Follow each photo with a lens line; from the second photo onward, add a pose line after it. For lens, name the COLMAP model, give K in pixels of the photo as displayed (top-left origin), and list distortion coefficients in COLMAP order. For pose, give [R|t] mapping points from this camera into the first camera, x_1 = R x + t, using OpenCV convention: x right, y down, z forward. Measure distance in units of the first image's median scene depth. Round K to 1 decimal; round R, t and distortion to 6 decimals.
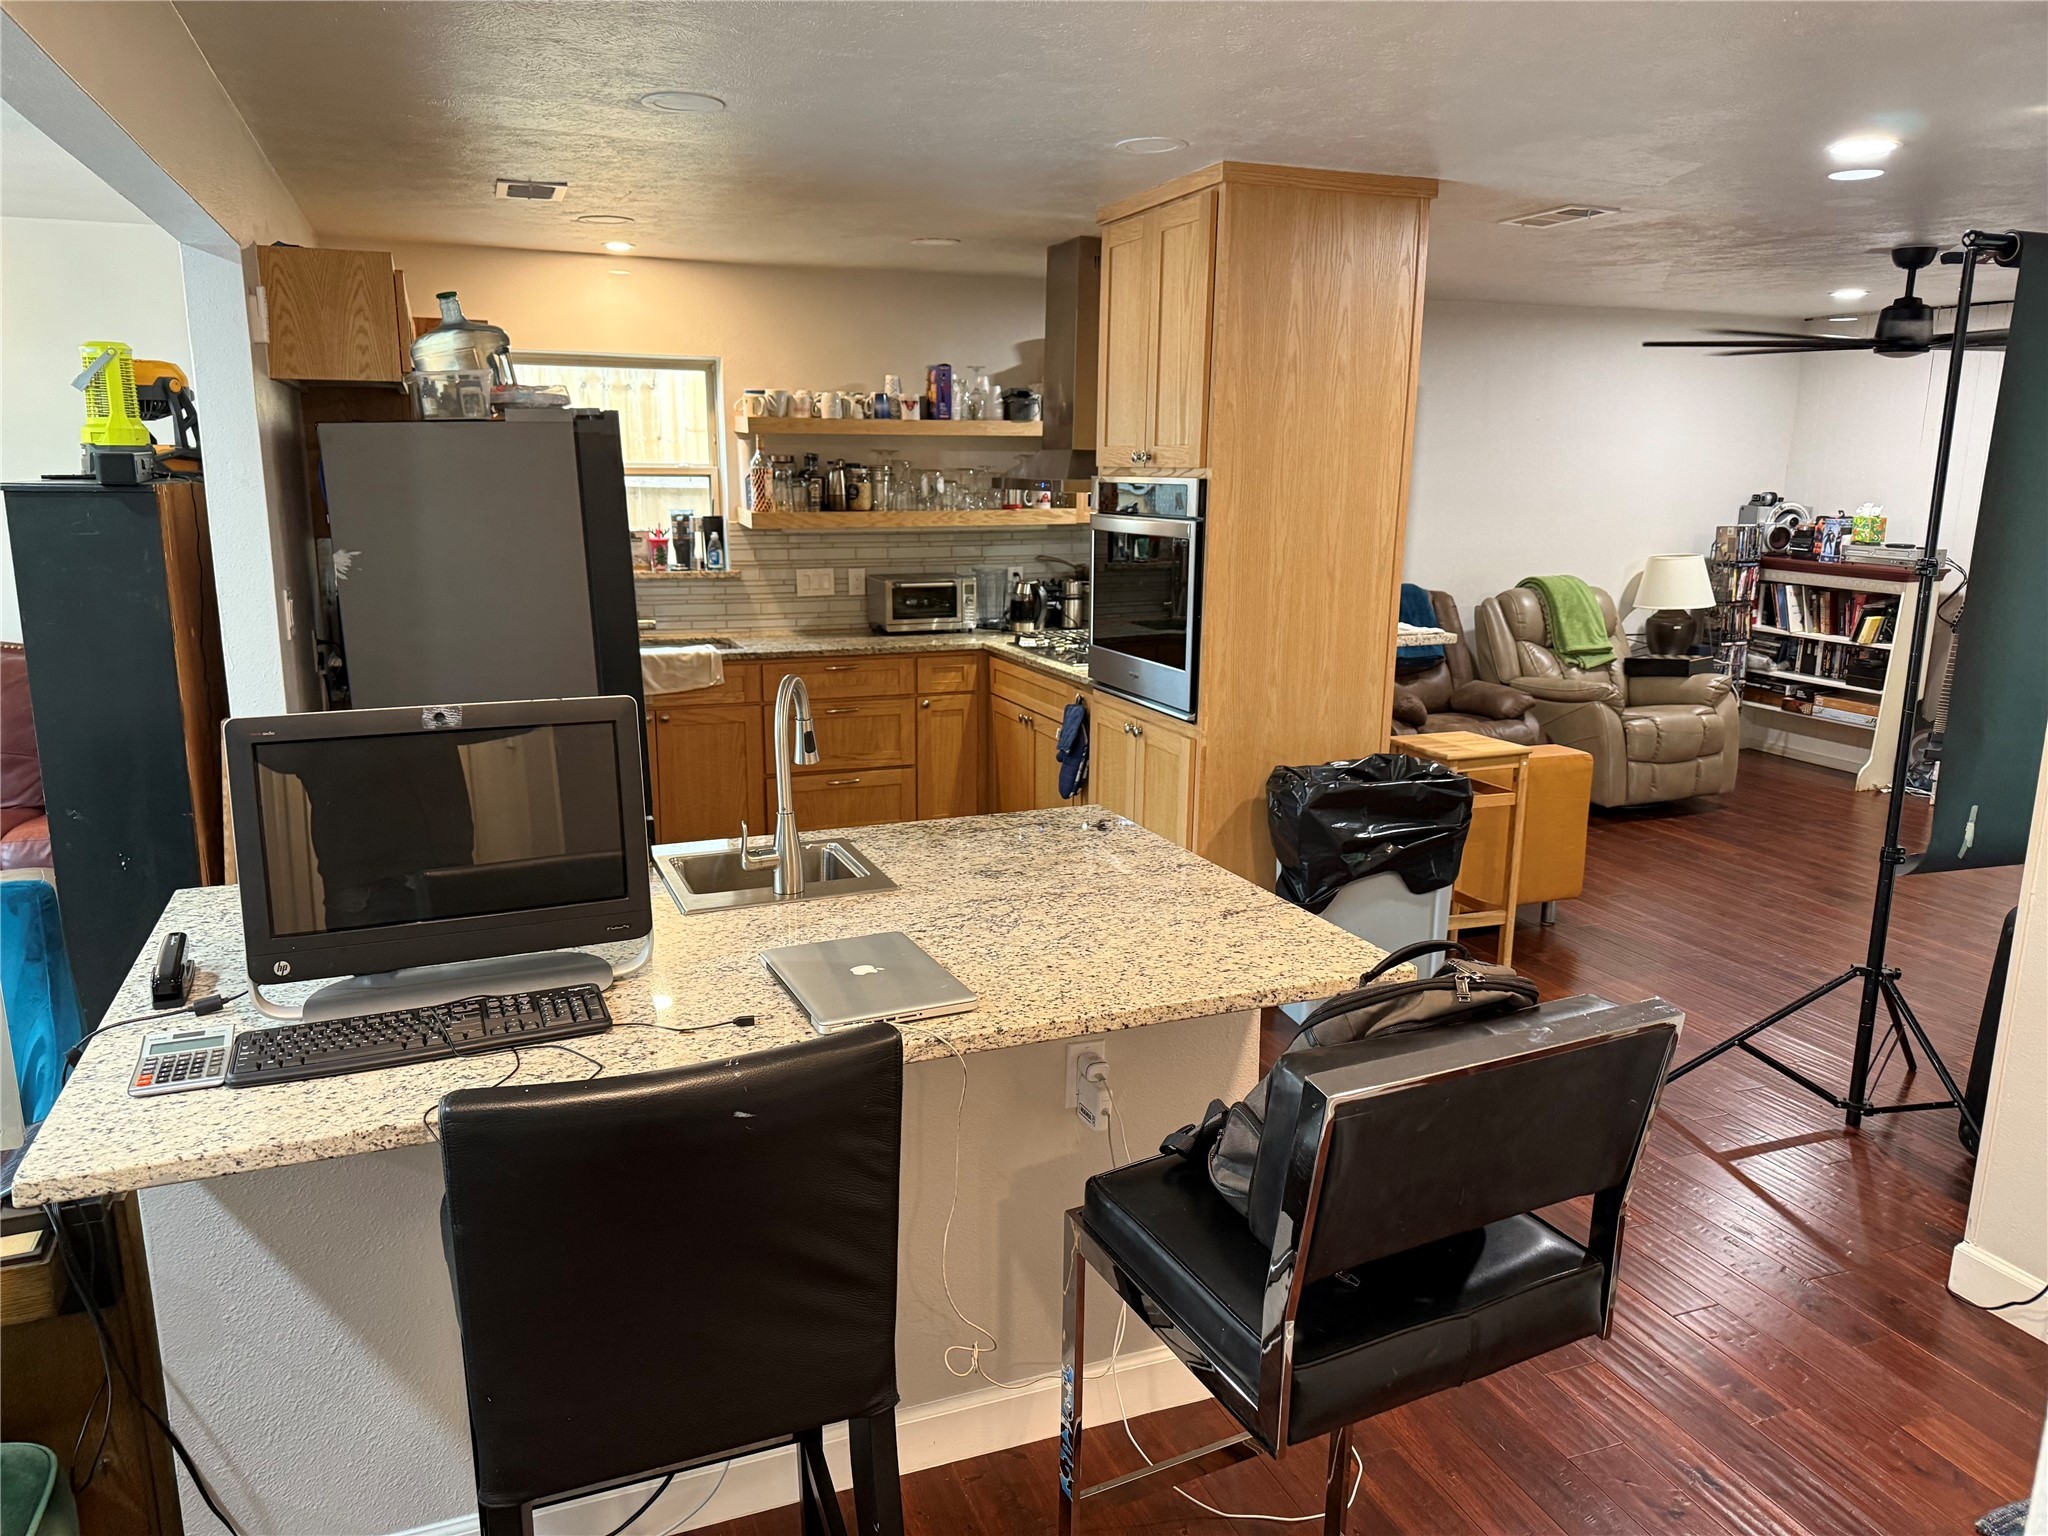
lens RADIAL K [[1454.3, 0, 1028.0], [0, 1454.3, 756.6], [0, 0, 1]] dist [0.029024, -0.003494]
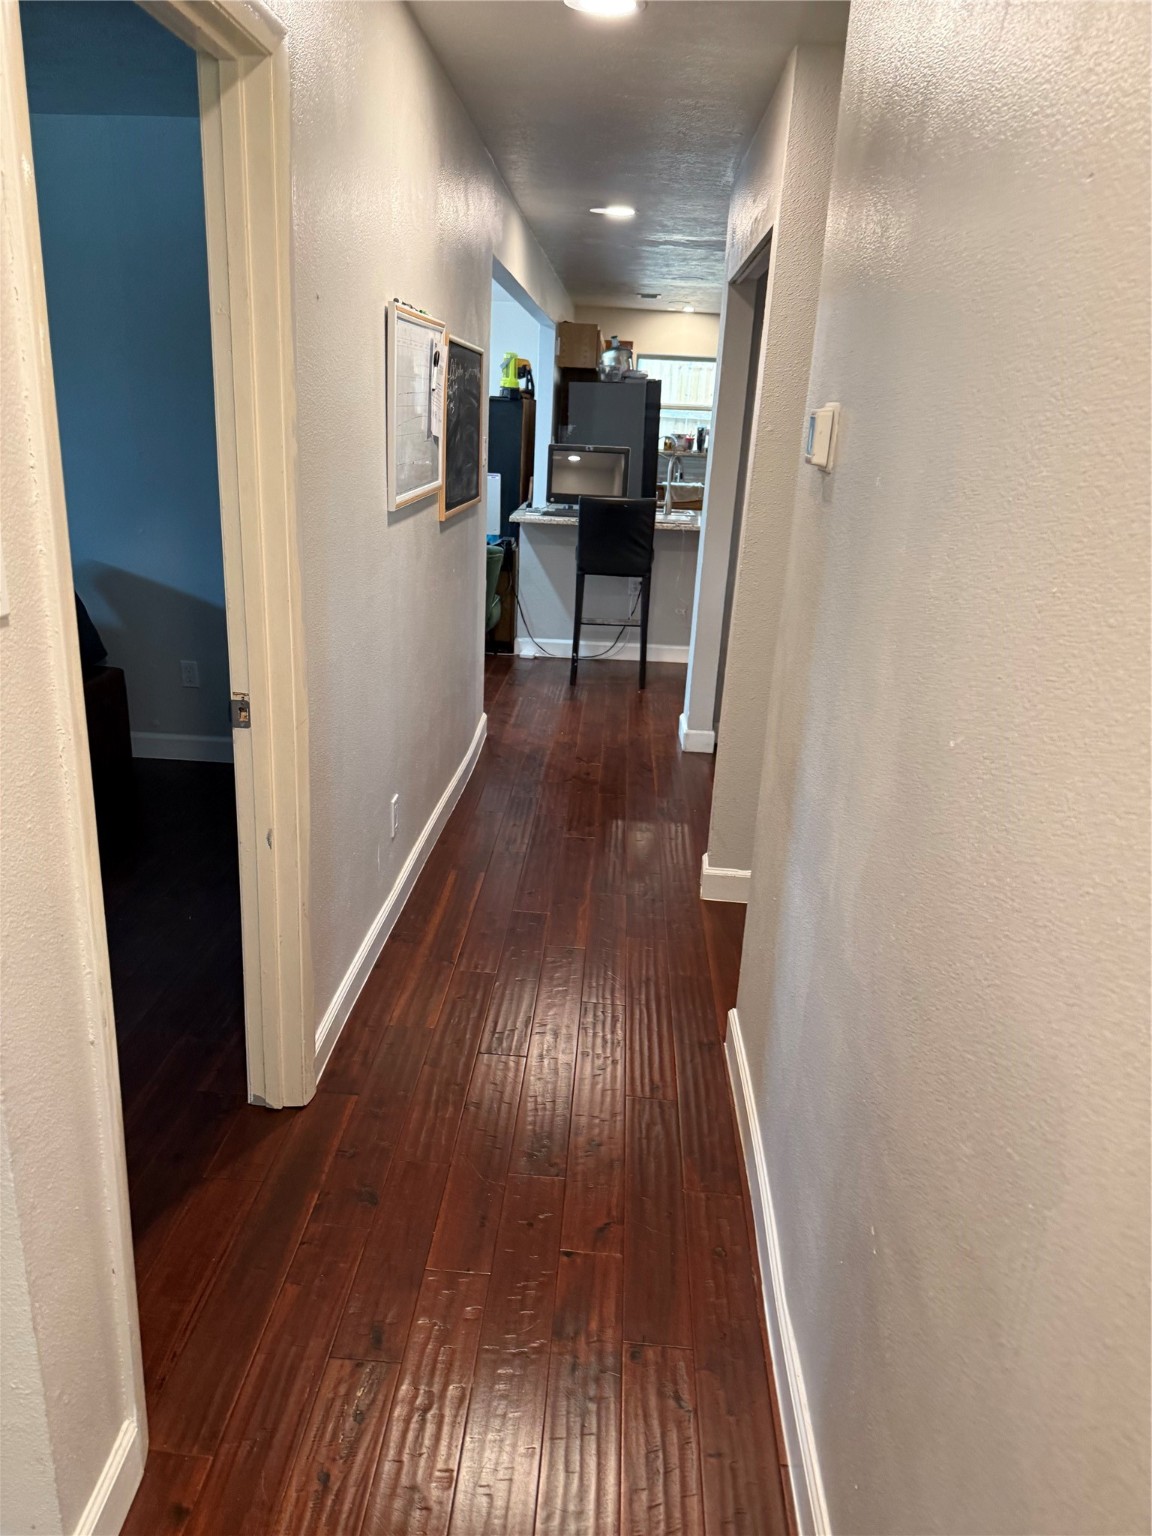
lens RADIAL K [[1090.7, 0, 580.4], [0, 1090.7, 774.4], [0, 0, 1]] dist [0.029024, -0.003494]
pose [[0.913227, 0.167847, -0.371272, 0.512355], [-0.126975, 0.983069, 0.132108, 0.267850], [0.387160, -0.073503, 0.919078, -1.126922]]
